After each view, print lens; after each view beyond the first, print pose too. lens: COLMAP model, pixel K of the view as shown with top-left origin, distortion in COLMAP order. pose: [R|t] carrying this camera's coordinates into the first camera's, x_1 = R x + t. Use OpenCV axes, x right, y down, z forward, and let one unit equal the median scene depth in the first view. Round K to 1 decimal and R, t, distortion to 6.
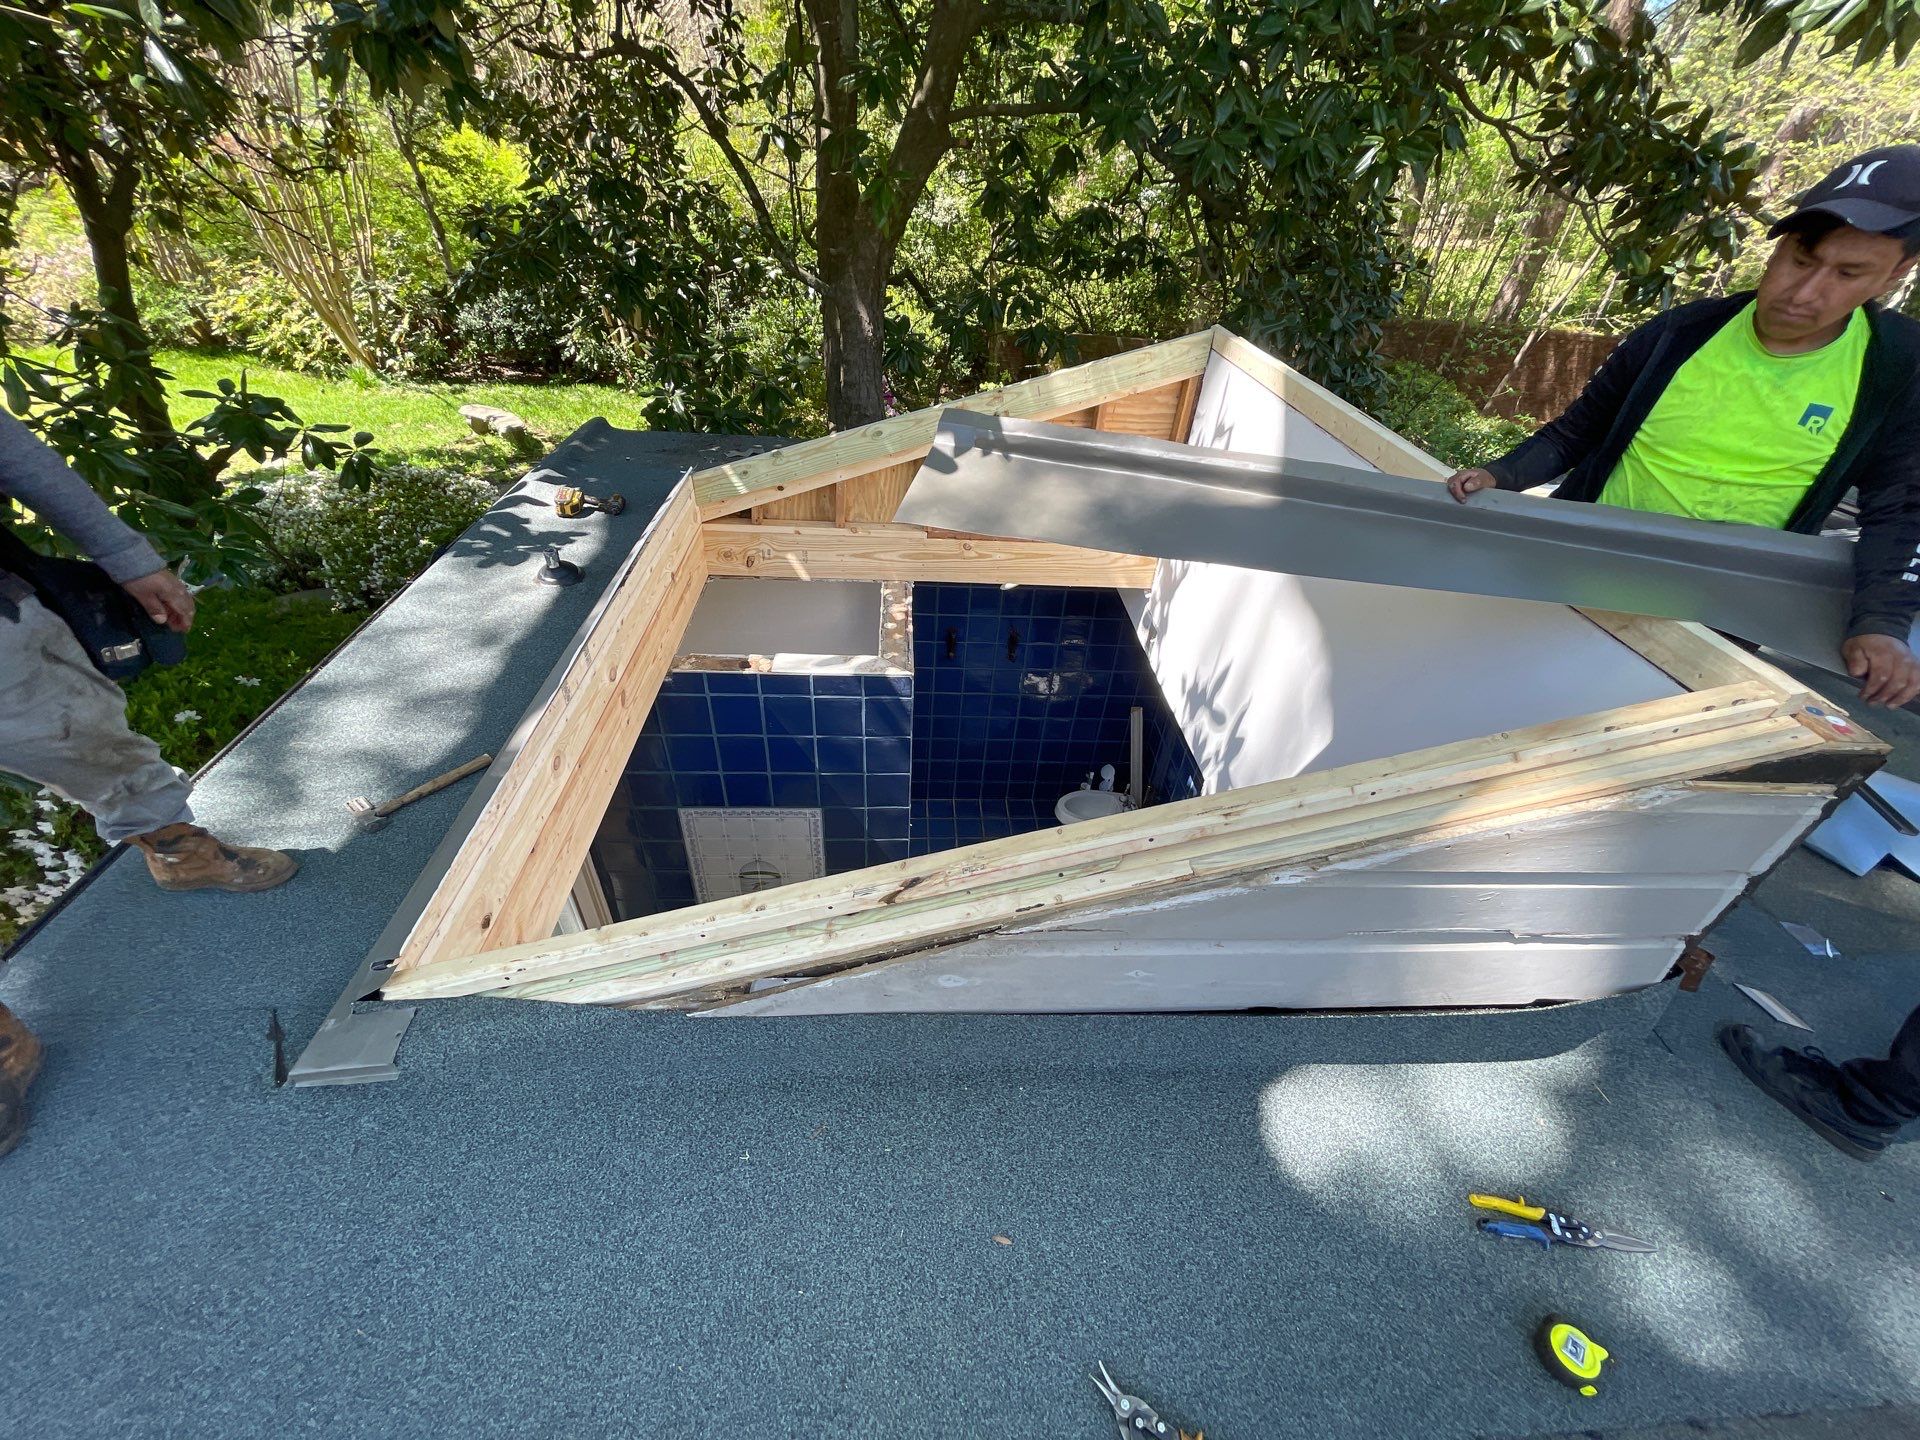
lens RADIAL K [[769.4, 0, 951.8], [0, 769.4, 735.4], [0, 0, 1]] dist [0.006472, -0.000090]
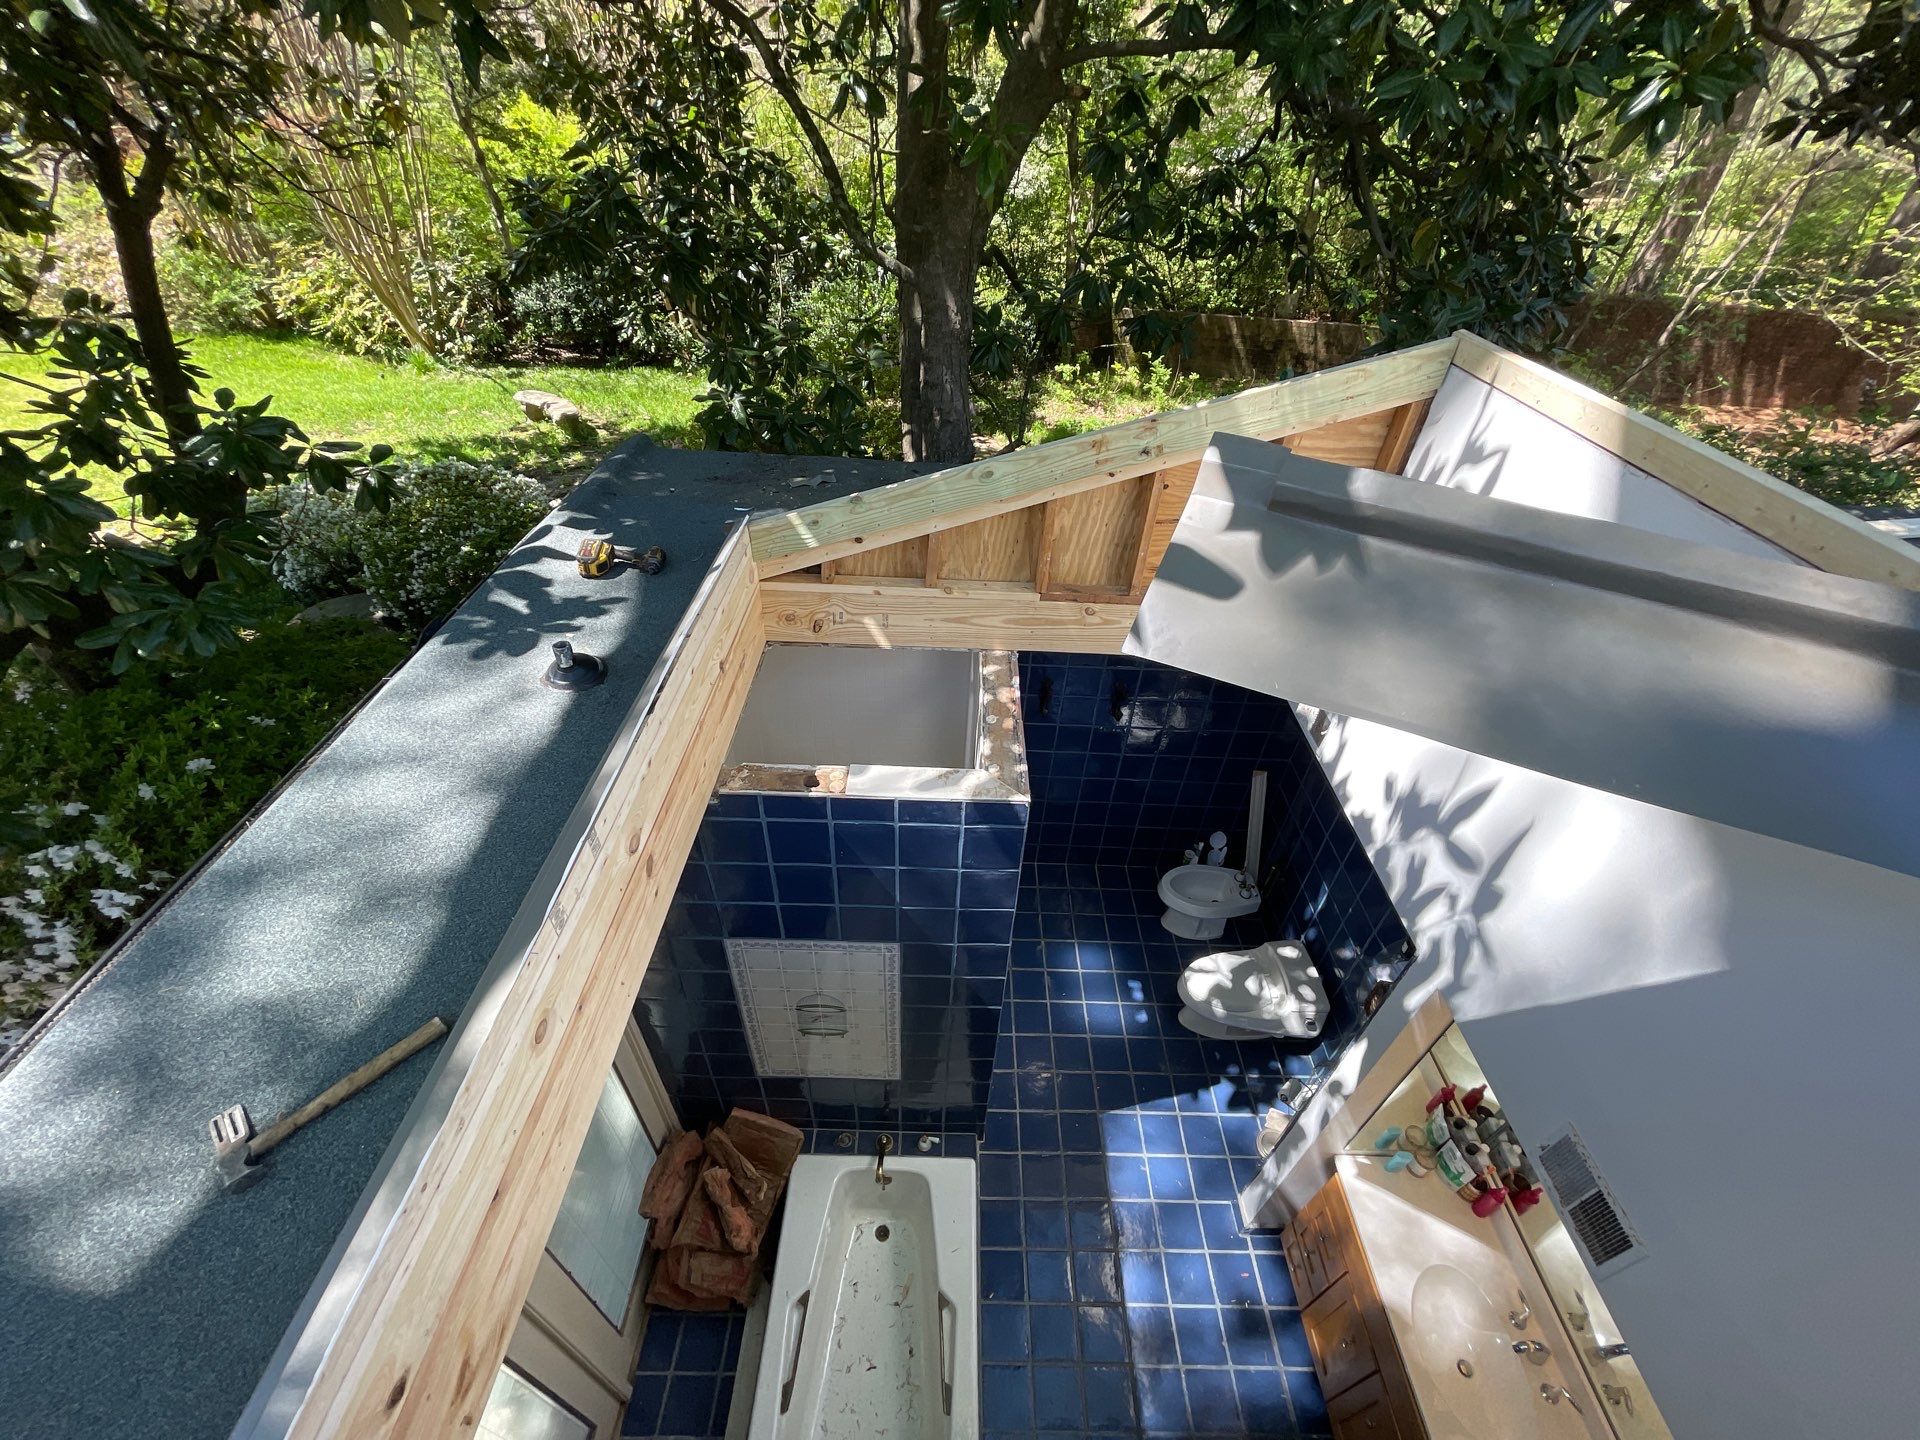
lens RADIAL K [[769.4, 0, 951.8], [0, 769.4, 735.4], [0, 0, 1]] dist [0.006472, -0.000090]
pose [[0.997770, 0.027123, -0.060980, -0.044236], [-0.025429, 0.999273, 0.028393, -0.087193], [0.061706, -0.026779, 0.997735, 0.129082]]
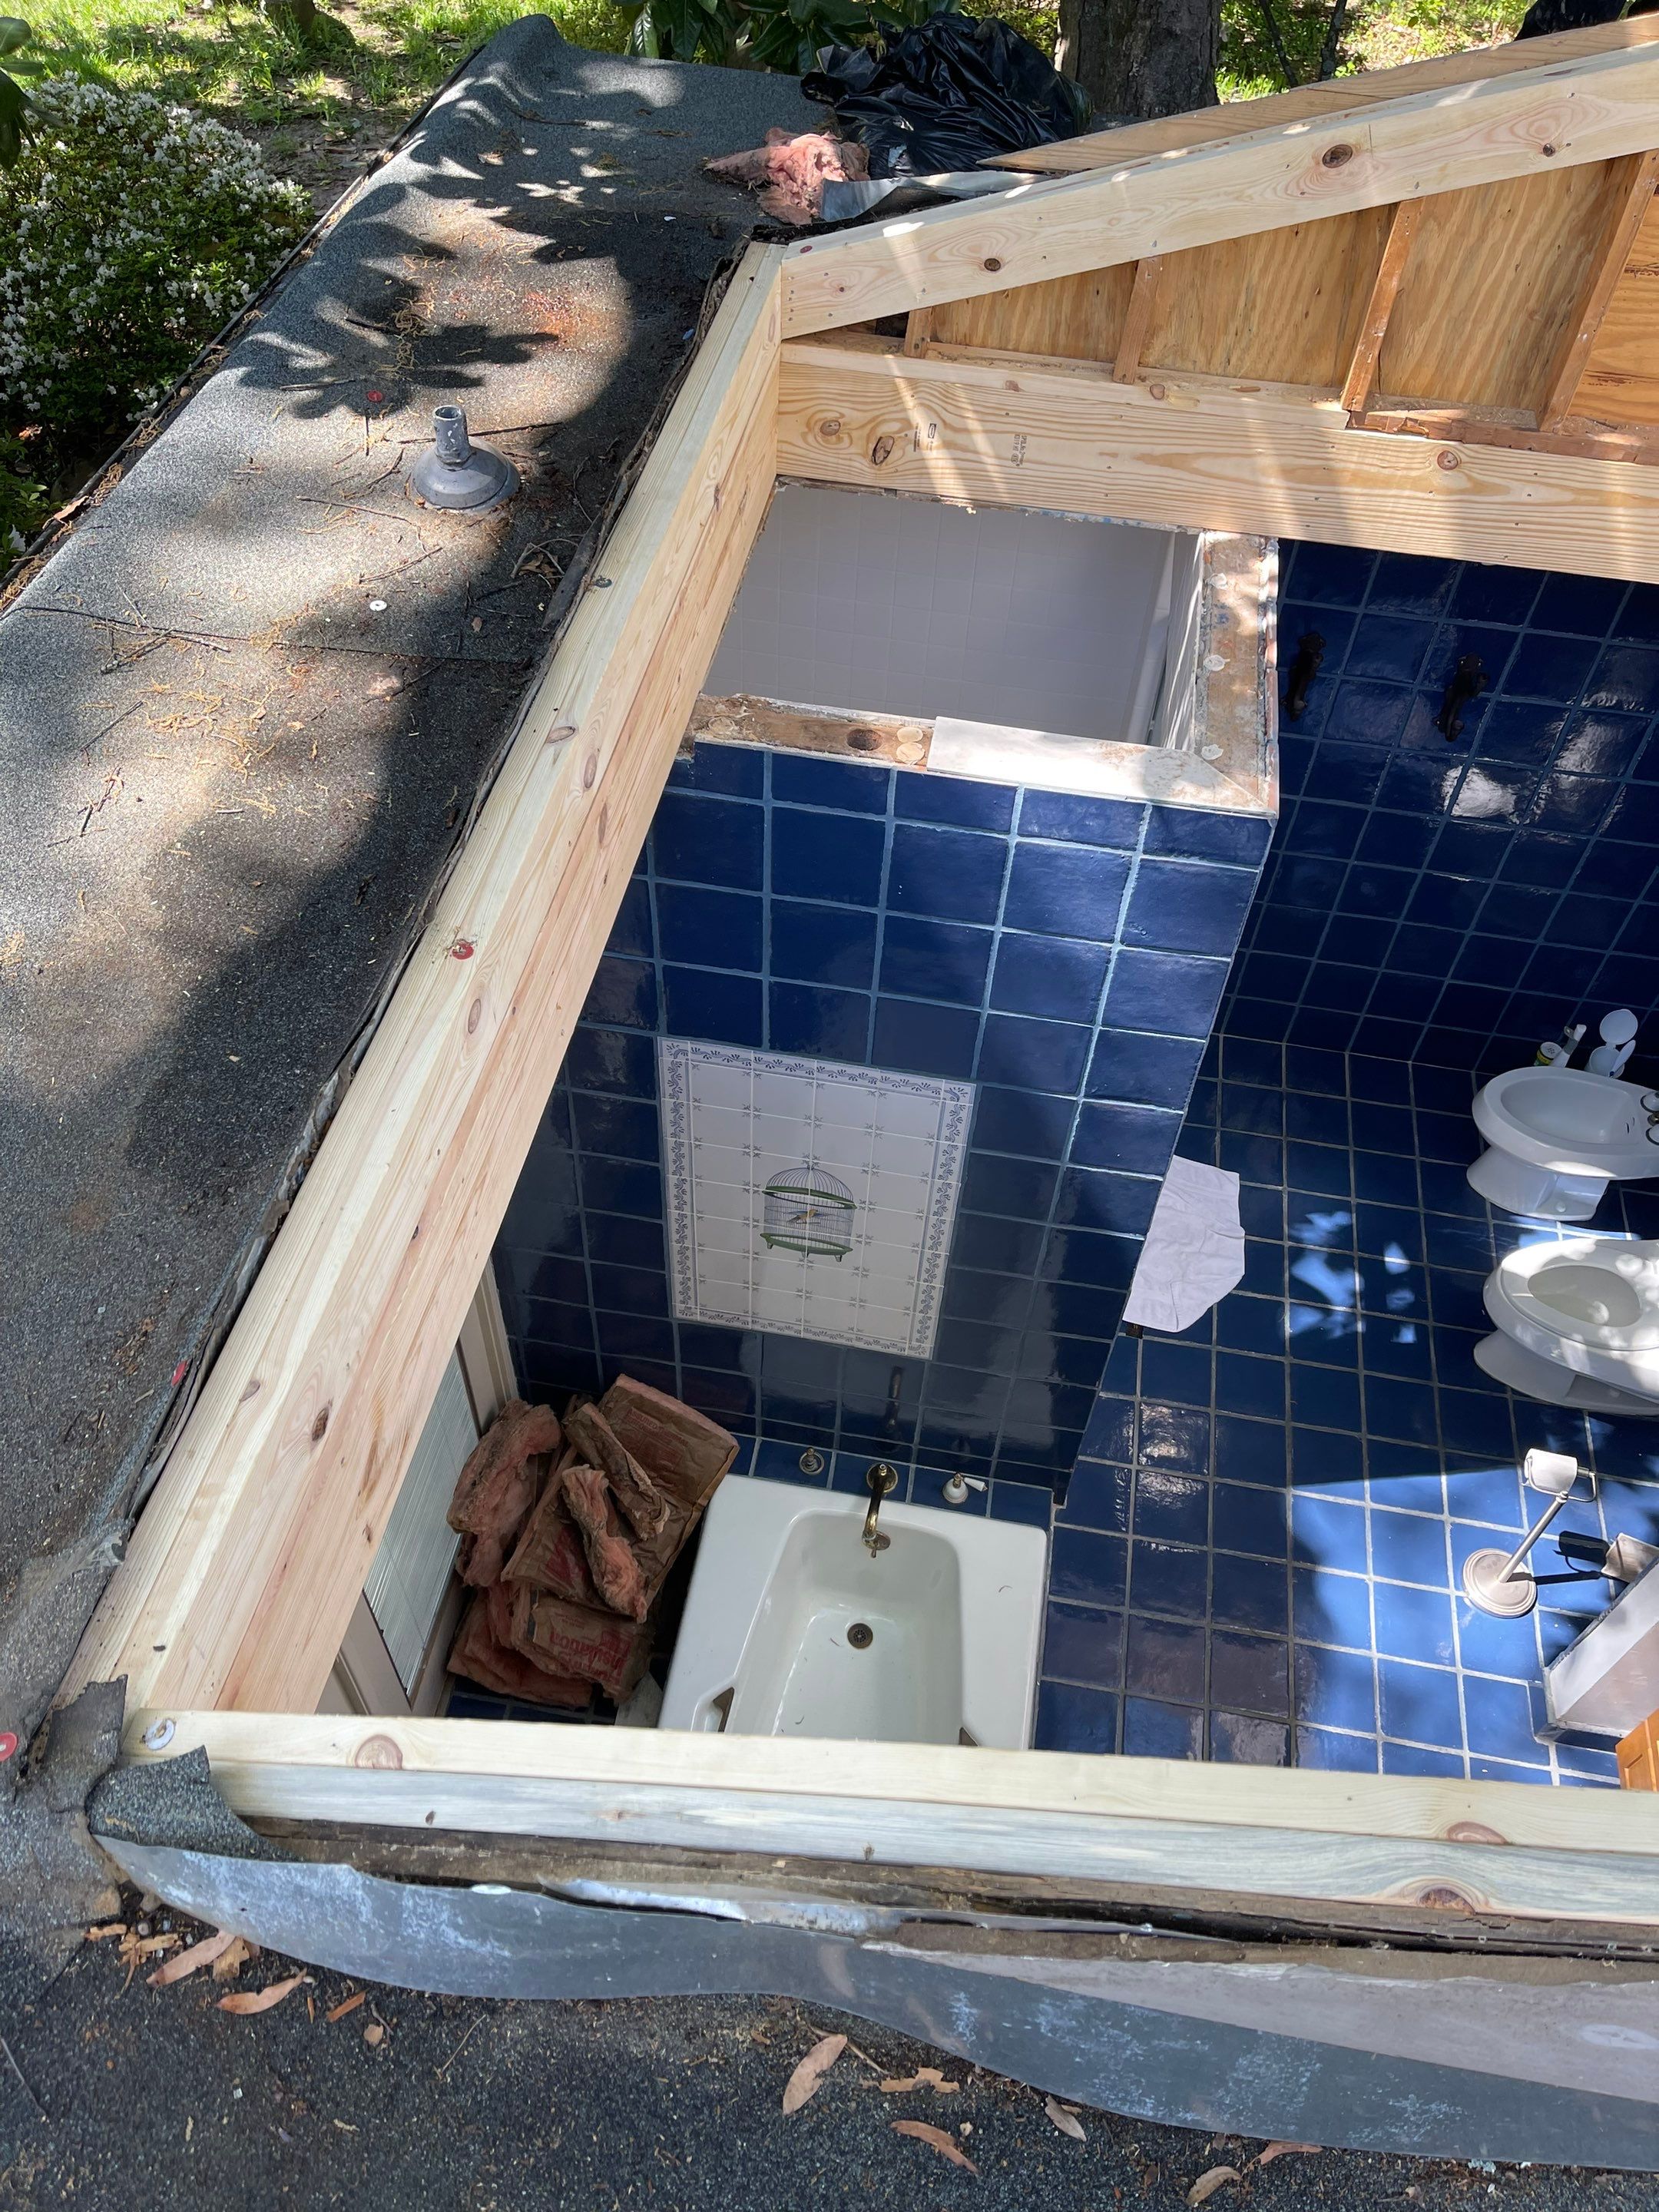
lens RADIAL K [[1653.0, 0, 839.8], [0, 1653.0, 1095.9], [0, 0, 1]] dist [0.076877, -0.097265]
pose [[0.976786, 0.154785, -0.148090, -0.064563], [-0.123739, 0.971998, 0.199769, -0.043843], [0.174865, -0.176807, 0.968587, 0.058831]]
